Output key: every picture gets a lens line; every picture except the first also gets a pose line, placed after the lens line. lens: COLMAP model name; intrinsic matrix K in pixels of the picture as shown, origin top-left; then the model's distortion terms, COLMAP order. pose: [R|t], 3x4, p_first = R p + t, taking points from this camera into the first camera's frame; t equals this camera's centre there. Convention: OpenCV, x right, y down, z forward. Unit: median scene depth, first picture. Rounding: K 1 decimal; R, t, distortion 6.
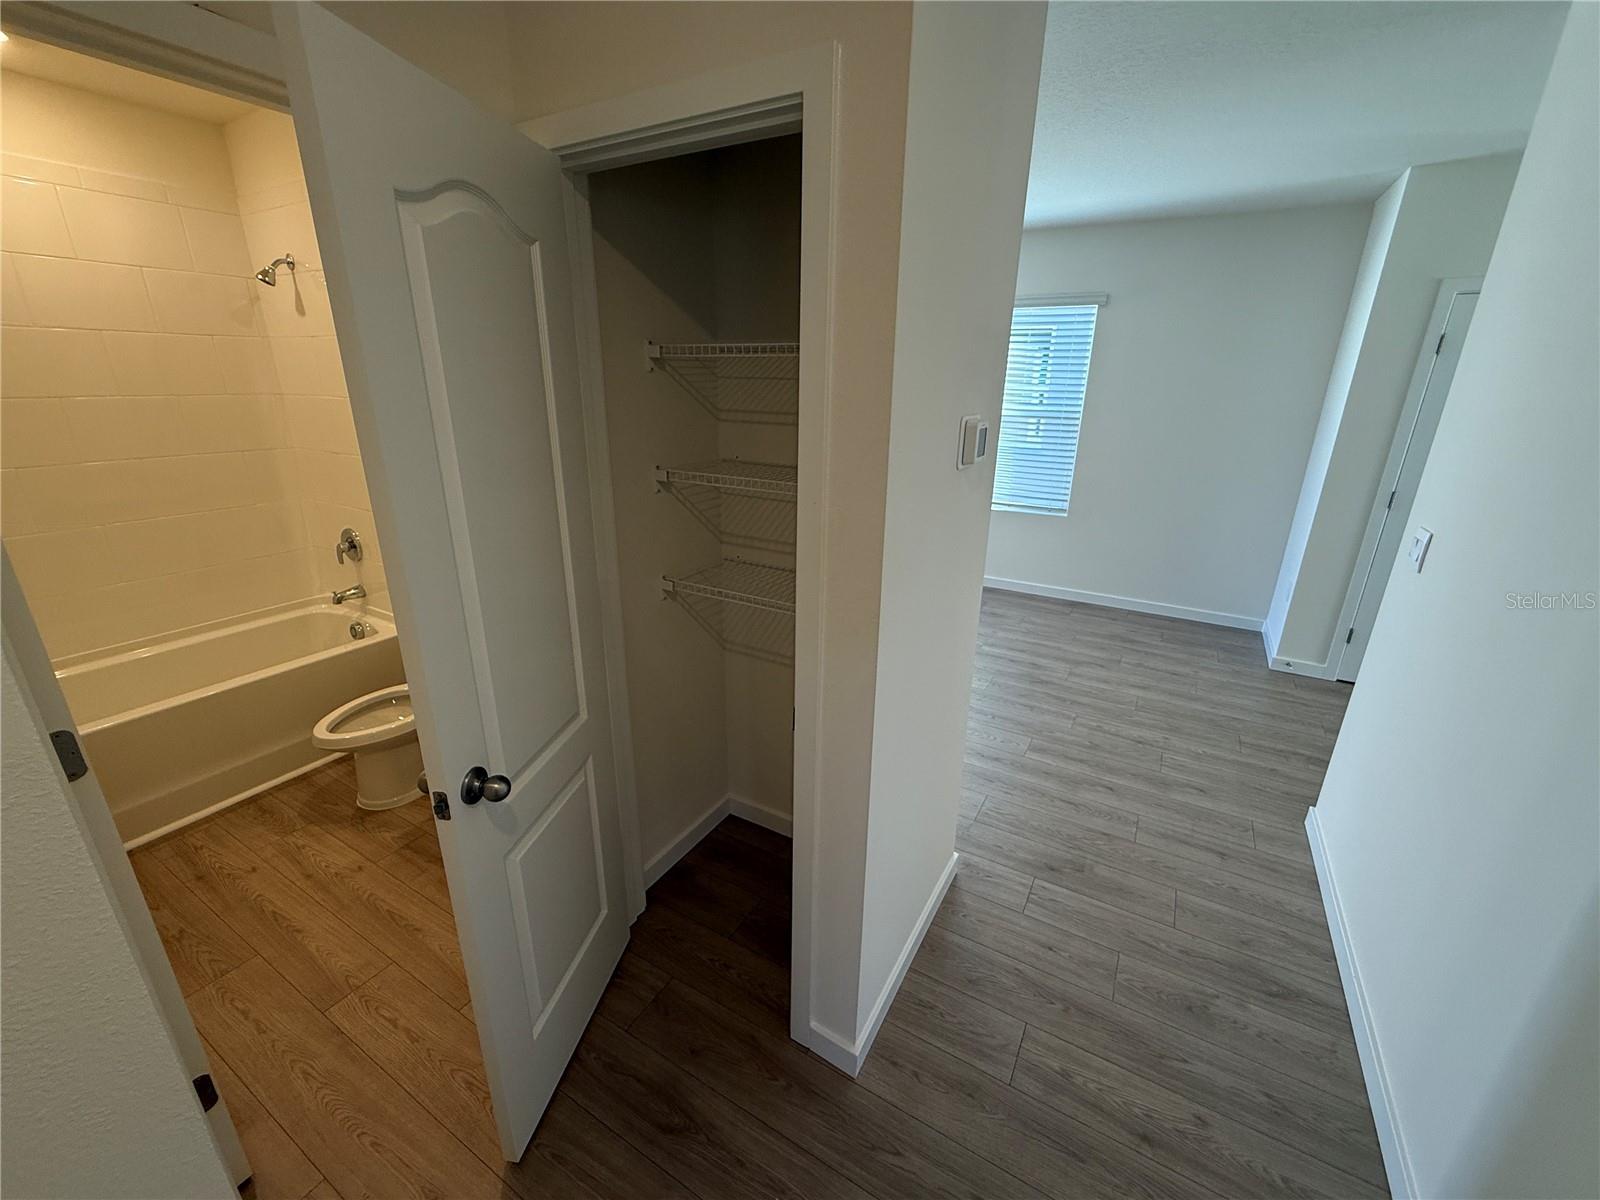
lens RADIAL K [[653.7, 0, 800.0], [0, 653.7, 600.0], [0, 0, 1]] dist [0.001247, 0.000004]
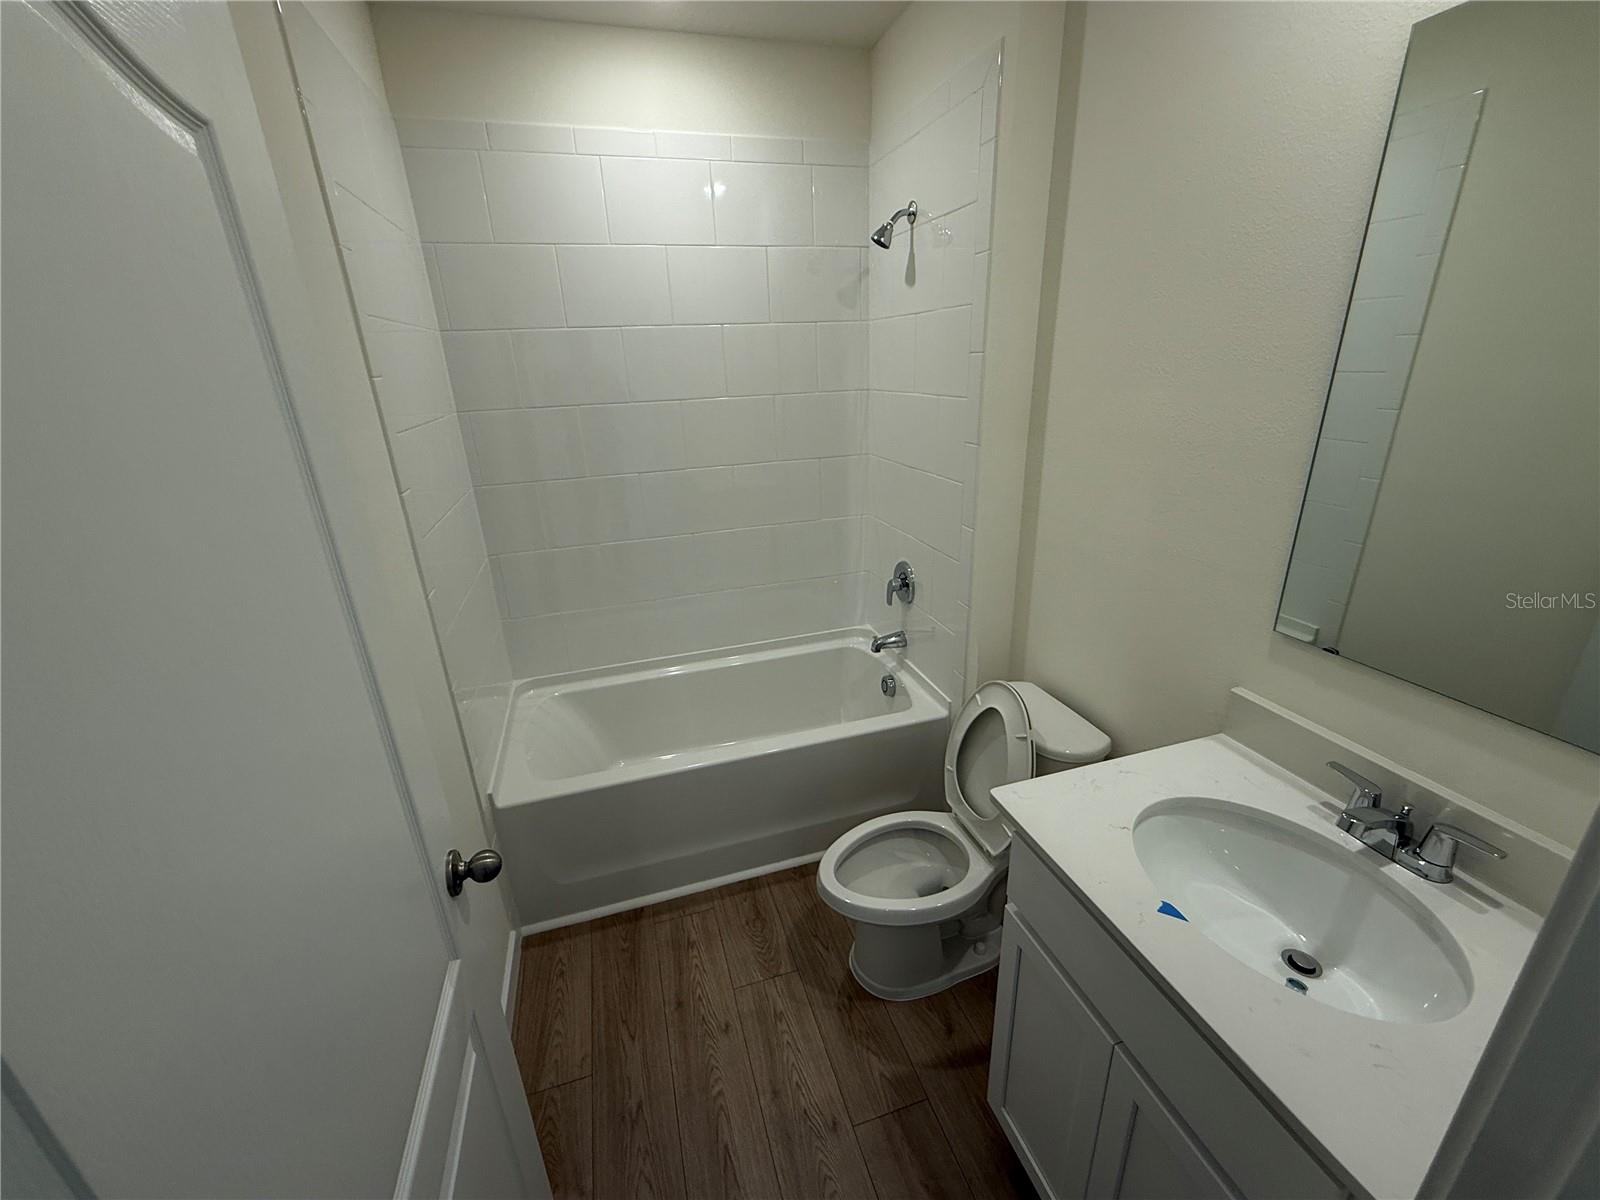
lens RADIAL K [[653.7, 0, 800.0], [0, 653.7, 600.0], [0, 0, 1]] dist [0.001247, 0.000004]
pose [[0.739711, 0.198241, -0.643061, -0.382501], [-0.175773, 0.979367, 0.099724, -0.170200], [0.649562, 0.039266, 0.759294, 0.459827]]
